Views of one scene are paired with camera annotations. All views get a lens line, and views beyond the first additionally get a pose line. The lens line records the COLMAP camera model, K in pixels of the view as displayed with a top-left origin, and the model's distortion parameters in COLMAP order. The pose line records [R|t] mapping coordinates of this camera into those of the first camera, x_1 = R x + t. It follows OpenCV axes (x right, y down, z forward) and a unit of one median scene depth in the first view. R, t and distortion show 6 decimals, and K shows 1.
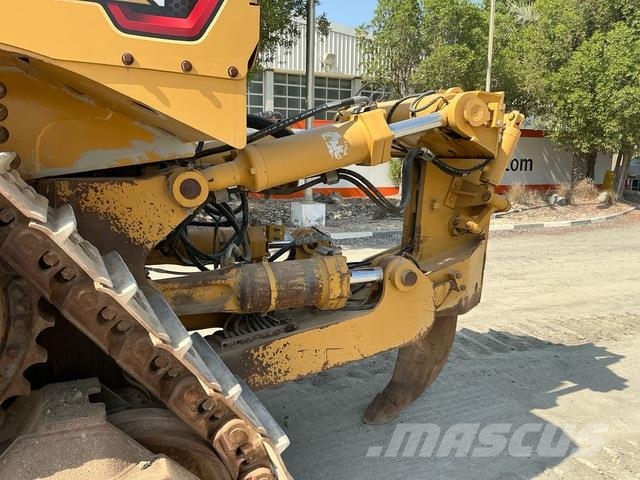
lens RADIAL K [[540.4, 0, 325.3], [0, 540.4, 228.4], [0, 0, 1]] dist [0.086919, -0.191453]
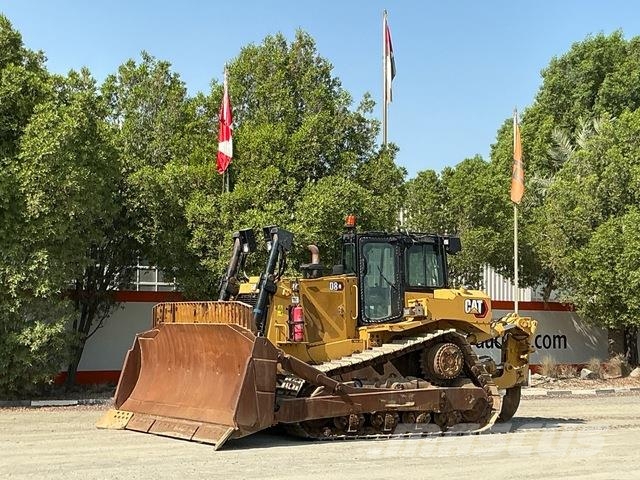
lens RADIAL K [[1081.4, 0, 320.1], [0, 1081.4, 236.3], [0, 0, 1]] dist [0.091132, 0.000000]
pose [[0.993032, -0.003590, 0.117792, -0.312097], [0.029401, 0.975477, -0.218131, 0.123857], [-0.114121, 0.220074, 0.968785, -0.971771]]
